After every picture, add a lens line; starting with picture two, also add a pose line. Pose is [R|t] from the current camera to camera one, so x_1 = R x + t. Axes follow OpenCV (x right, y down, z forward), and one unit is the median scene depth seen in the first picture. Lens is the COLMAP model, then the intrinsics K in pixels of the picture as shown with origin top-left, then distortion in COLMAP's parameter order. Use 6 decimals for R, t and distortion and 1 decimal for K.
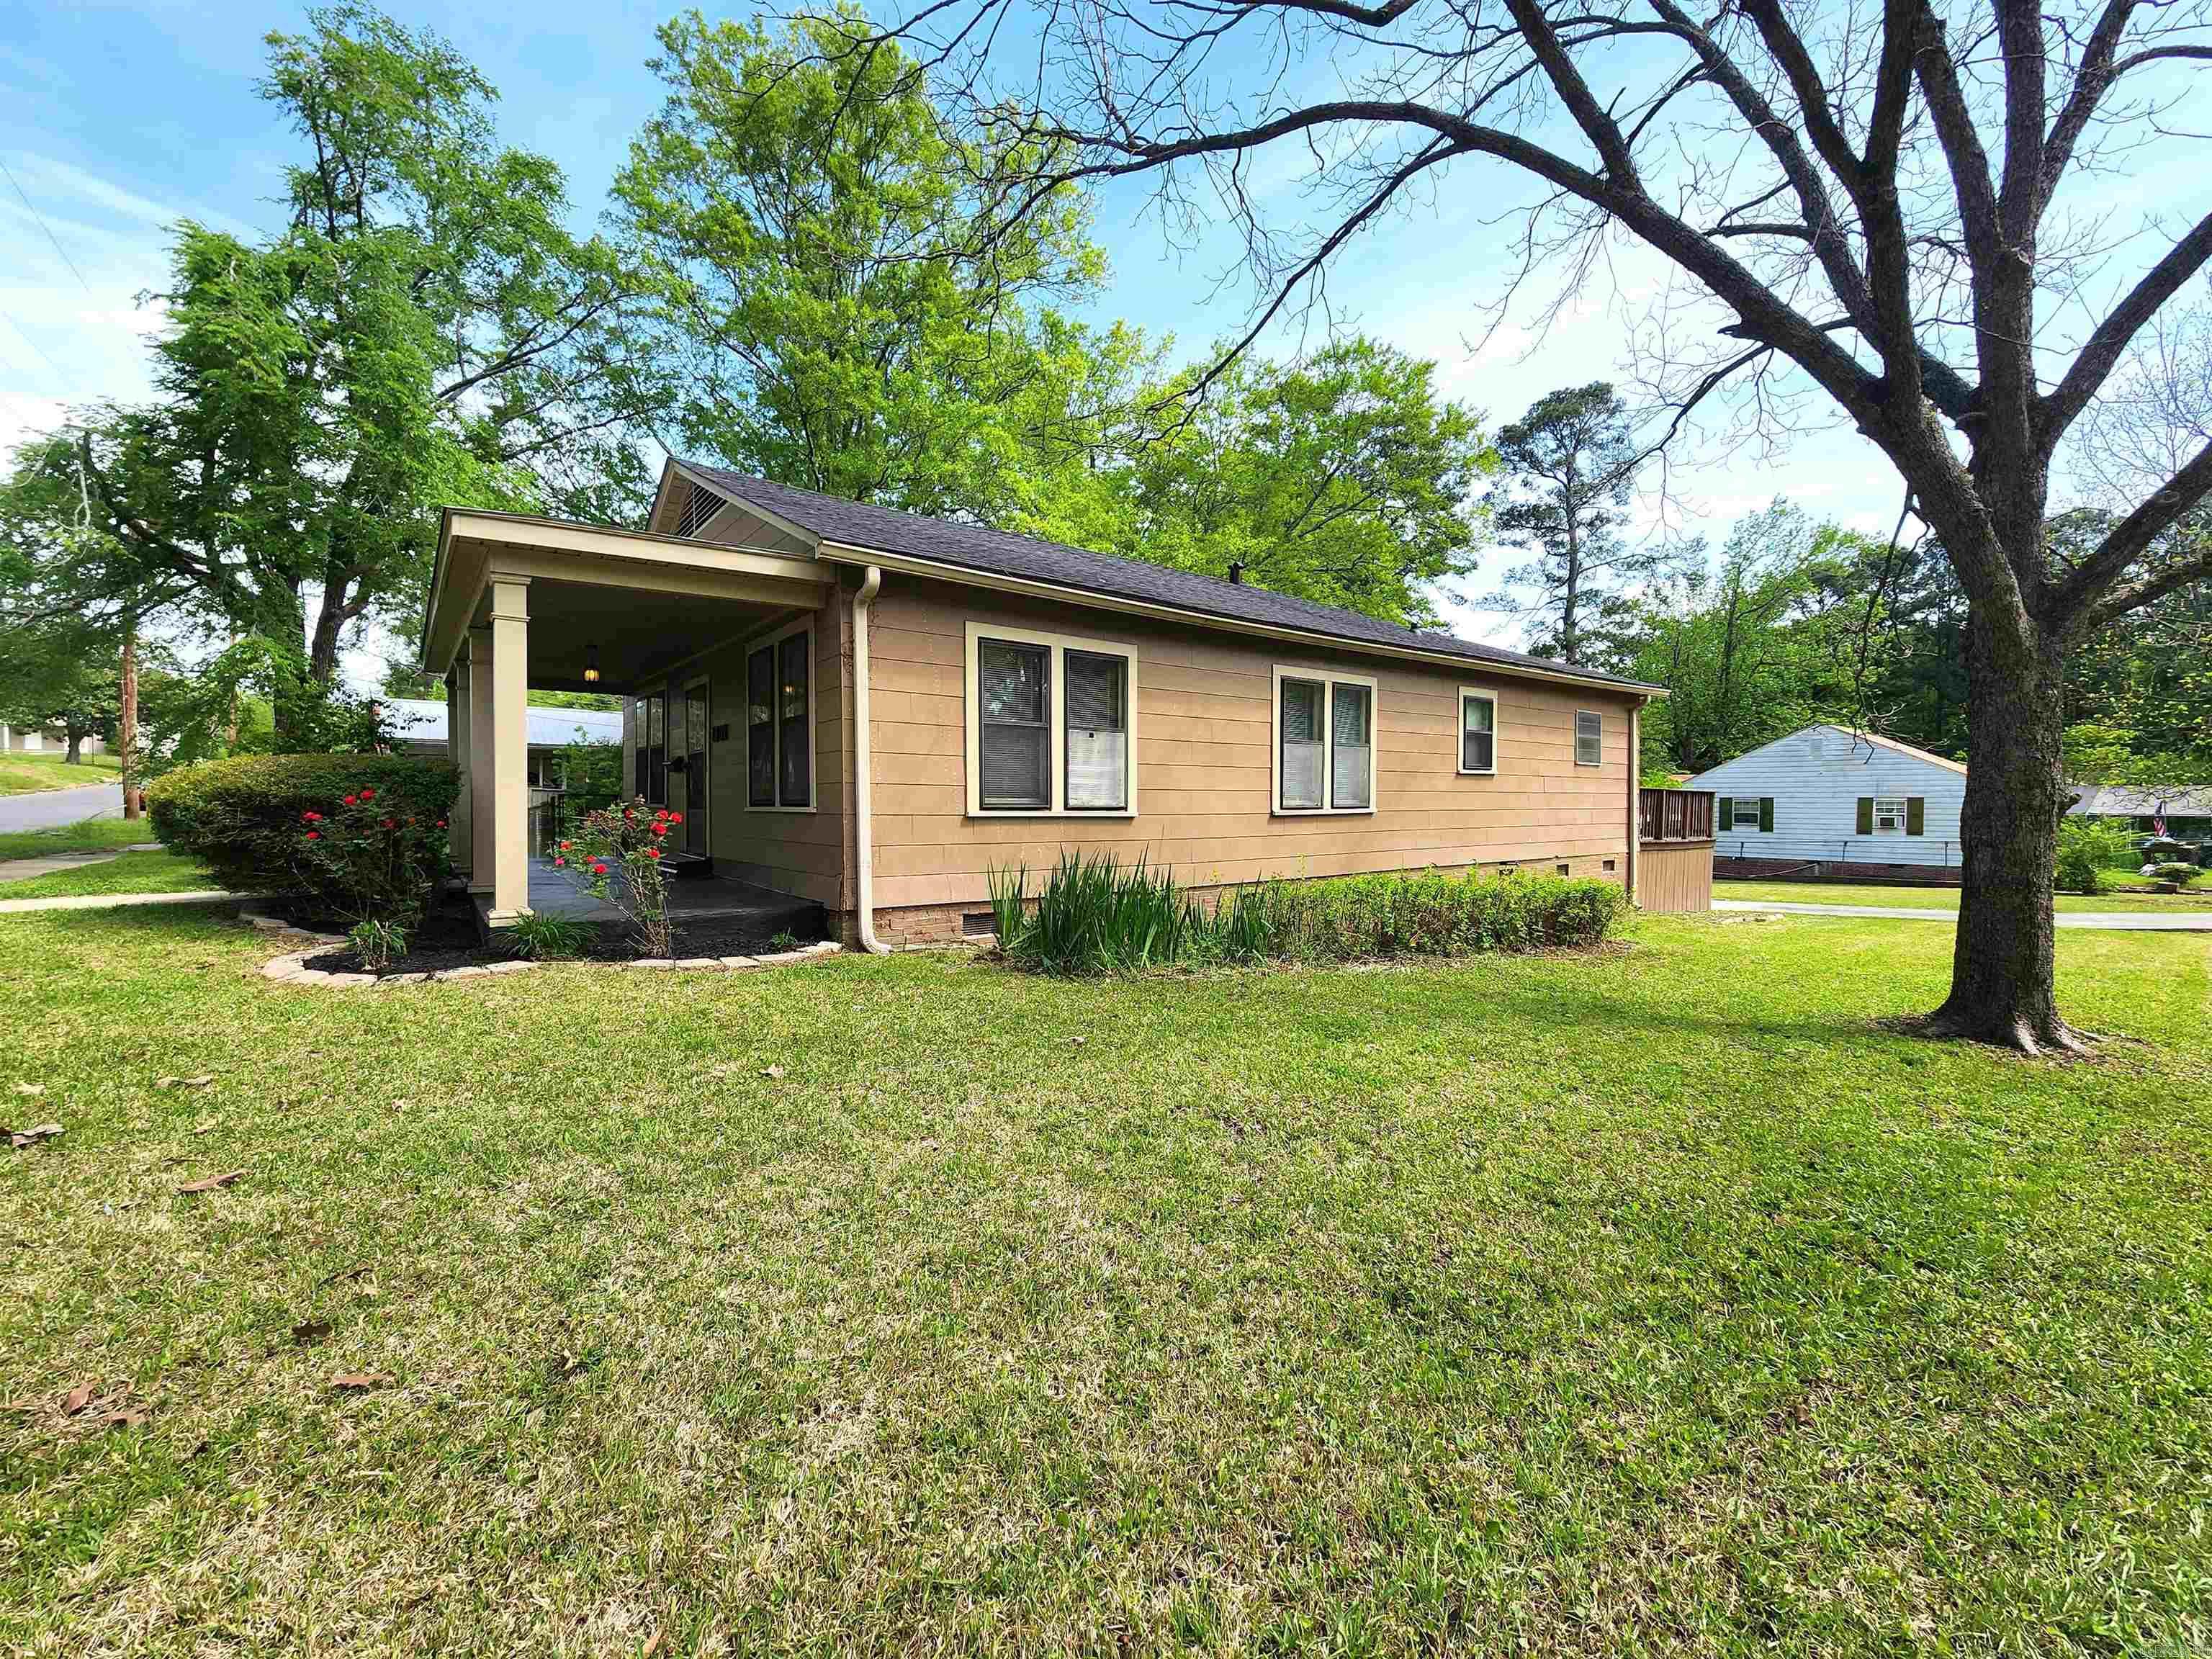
lens RADIAL K [[904.1, 0, 1100.4], [0, 904.1, 823.0], [0, 0, 1]] dist [0.000544, -0.000379]
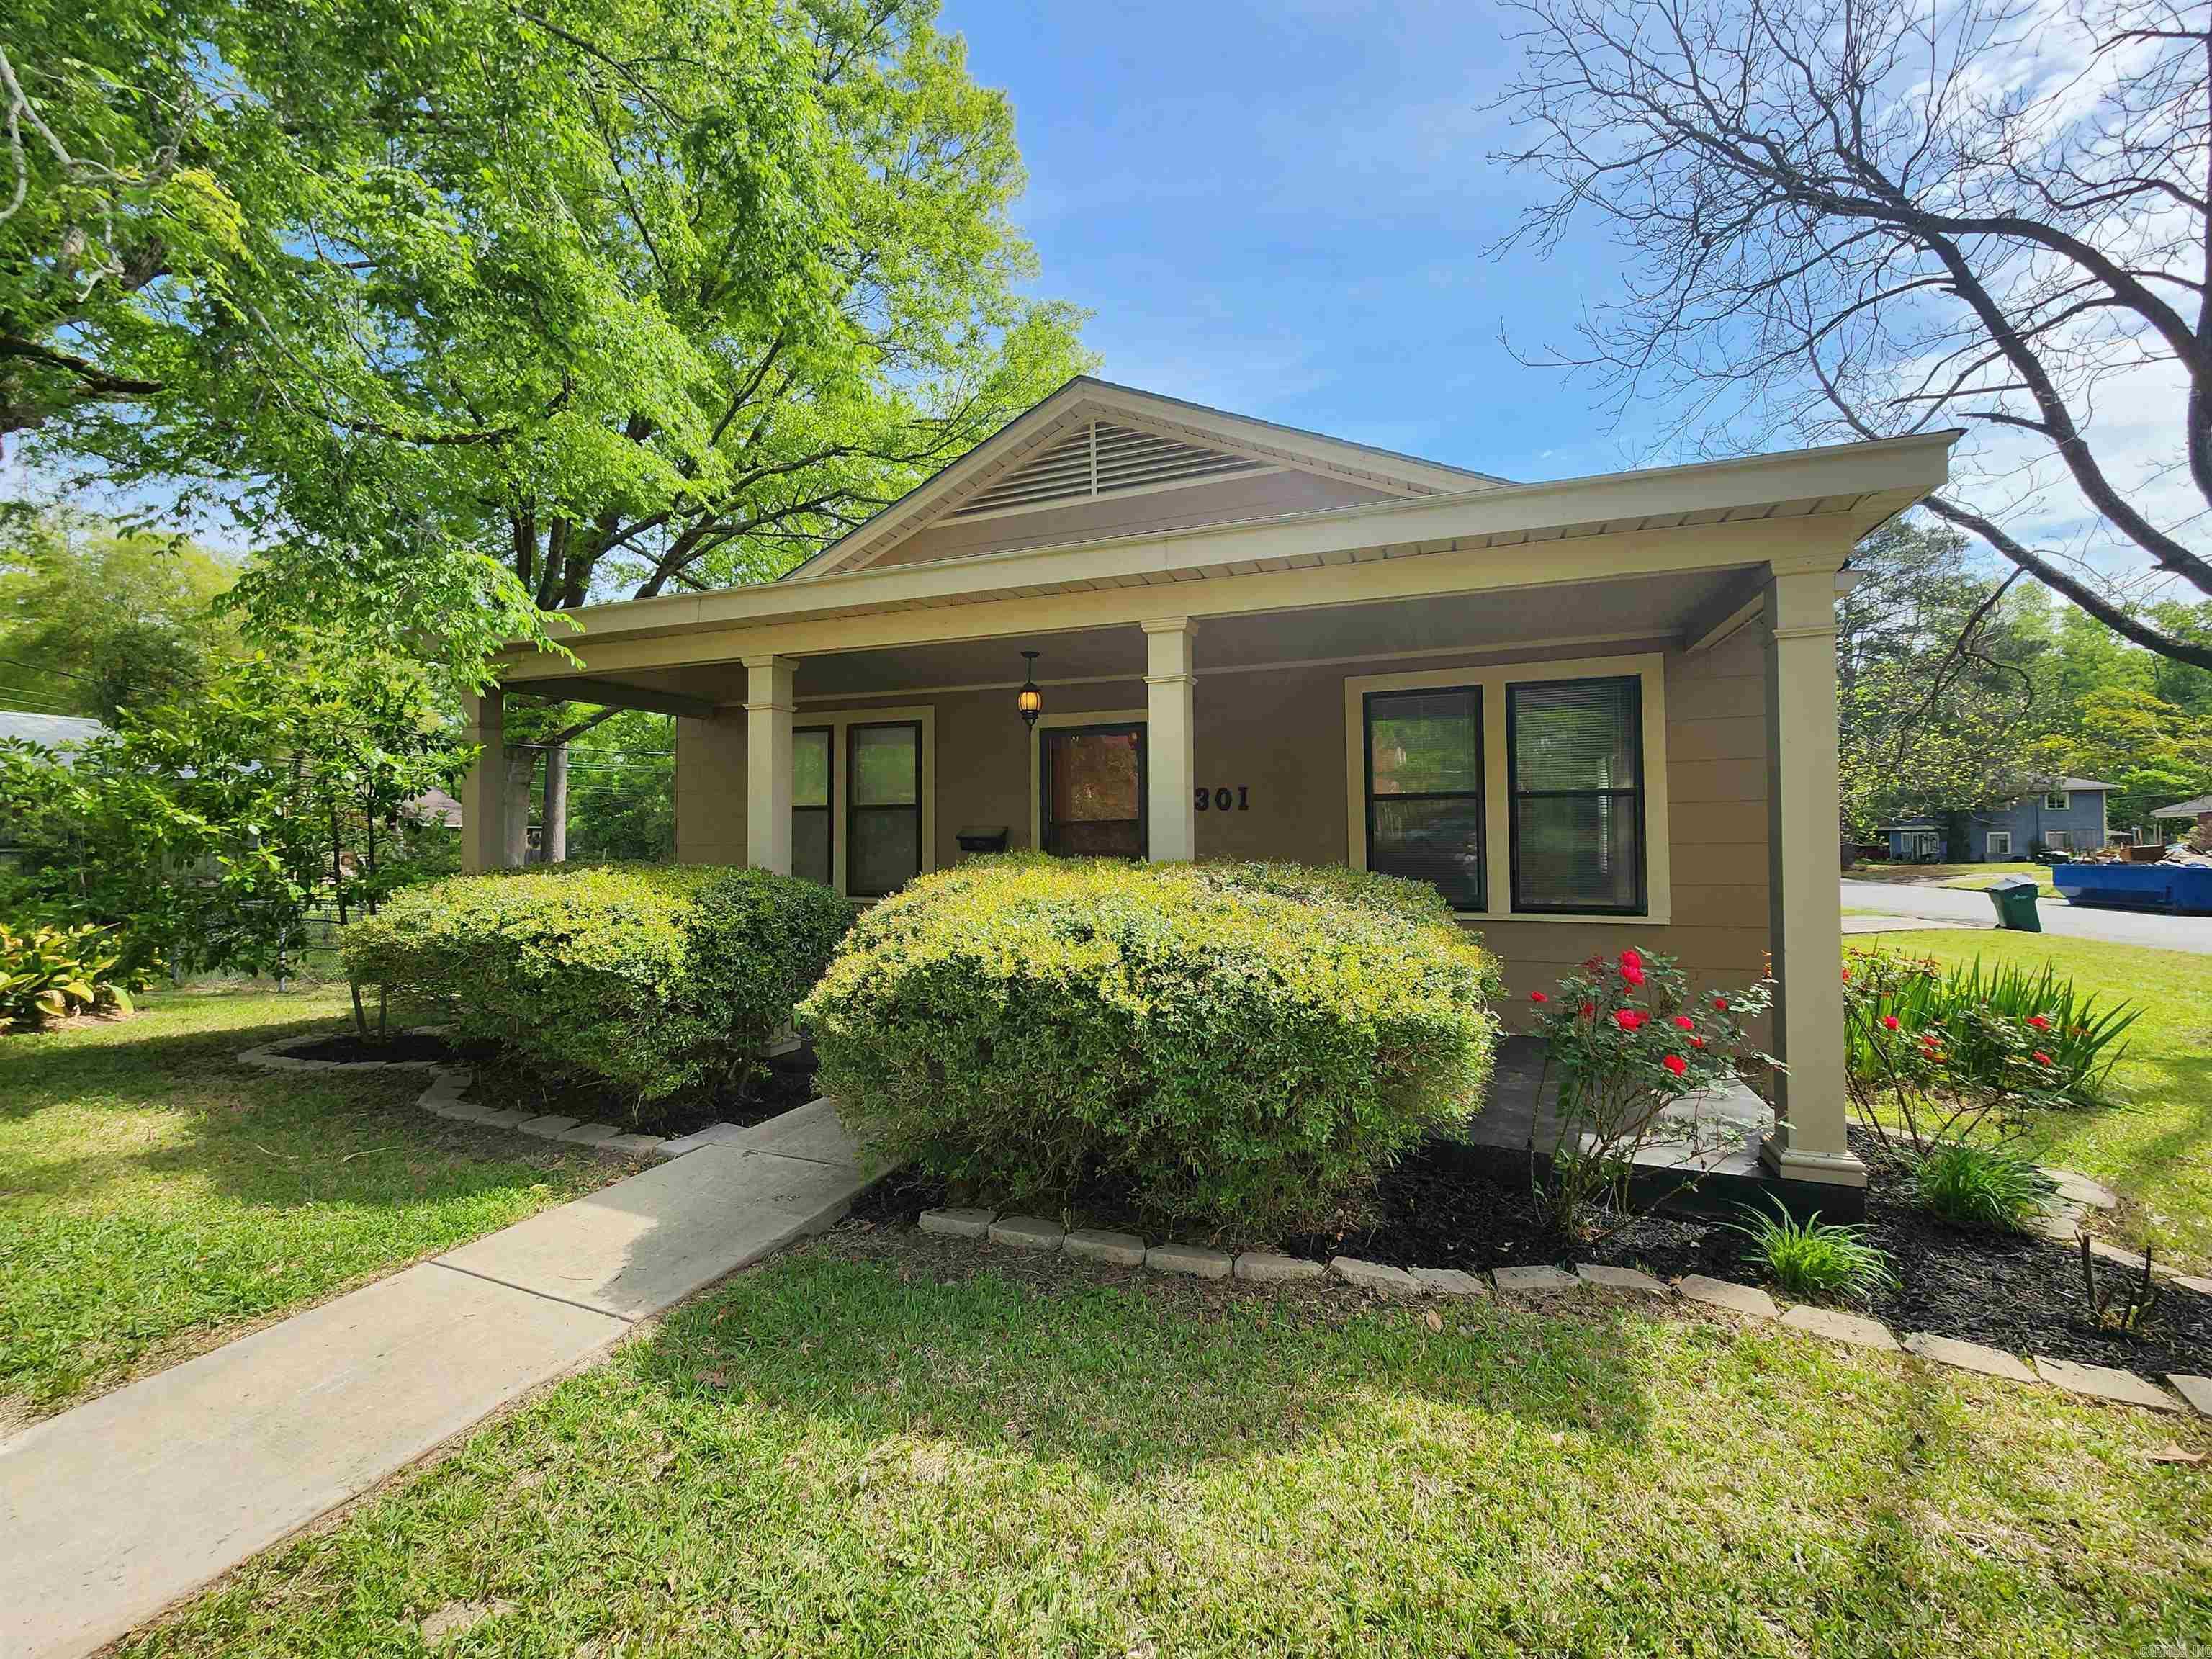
lens RADIAL K [[904.1, 0, 1100.4], [0, 904.1, 823.0], [0, 0, 1]] dist [0.000544, -0.000379]
pose [[0.868032, 0.000815, 0.496507, -0.338153], [0.017759, 0.999308, -0.032687, -0.024793], [-0.496190, 0.037191, 0.867417, 0.186628]]
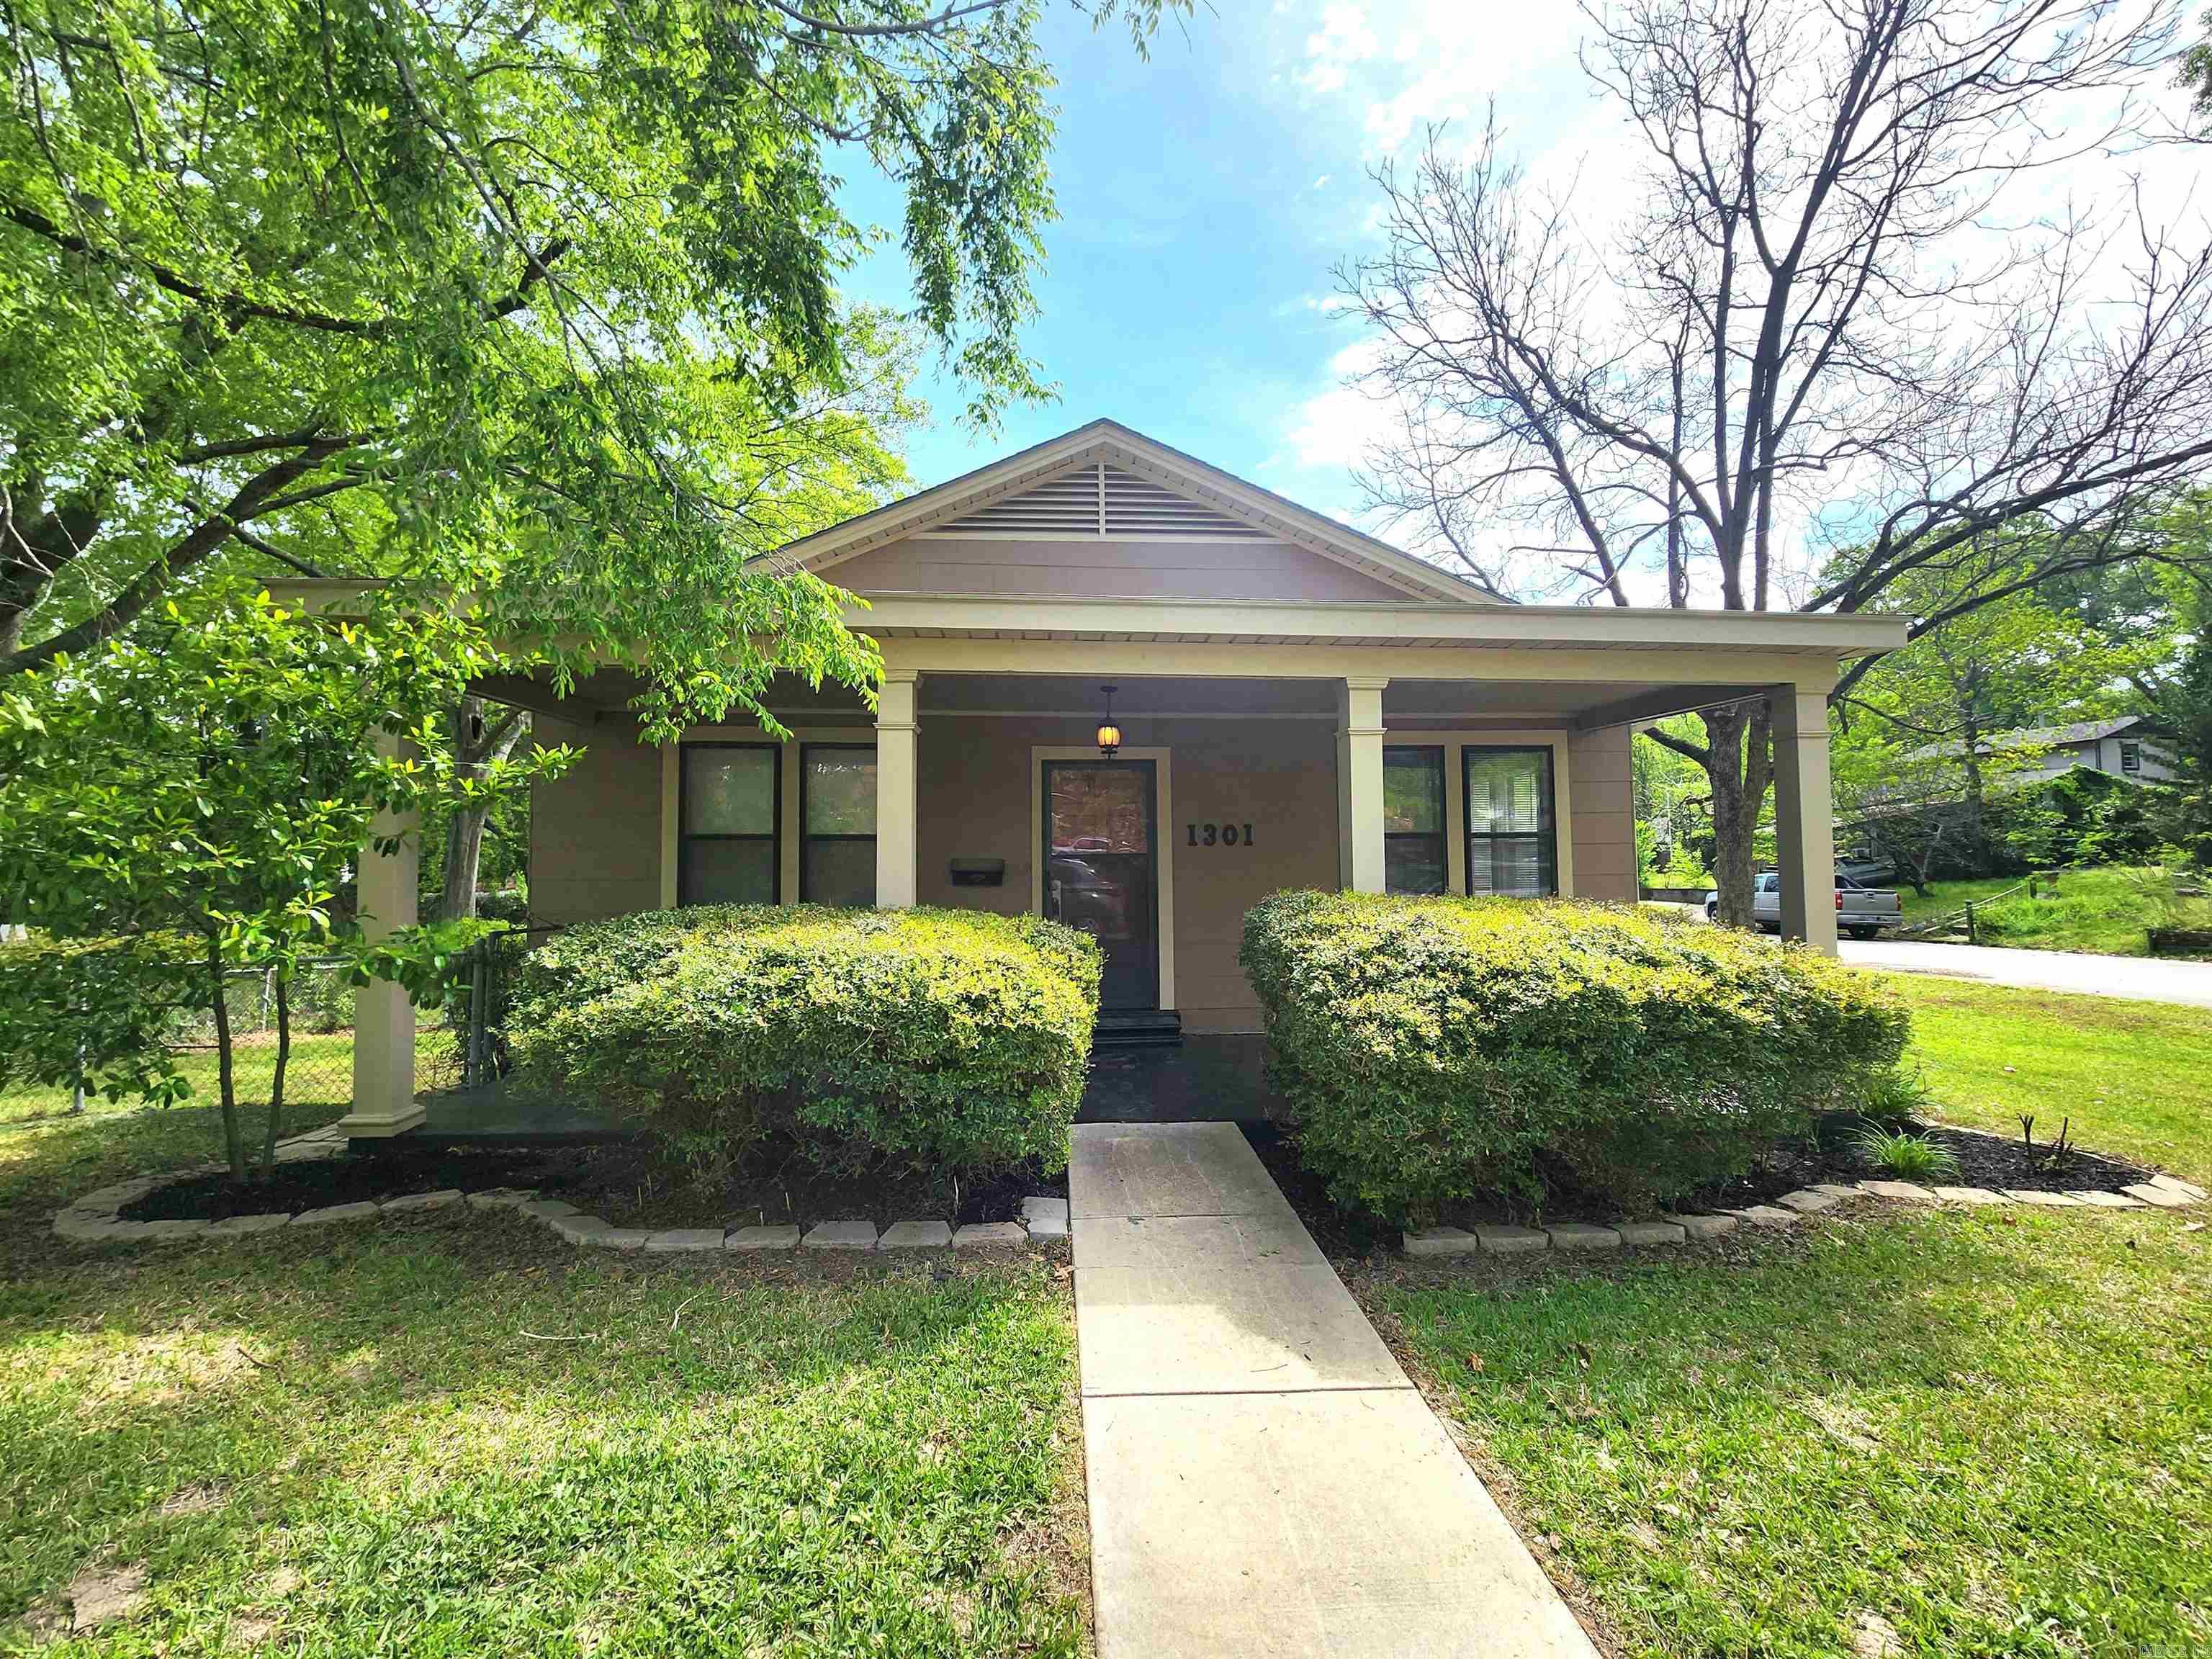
lens RADIAL K [[897.1, 0, 1102.3], [0, 897.1, 825.7], [0, 0, 1]] dist [0.003440, 0.000241]
pose [[0.561620, 0.025845, 0.826991, -0.436552], [0.022845, 0.998647, -0.046723, -0.030475], [-0.827080, 0.045133, 0.560270, 0.274931]]
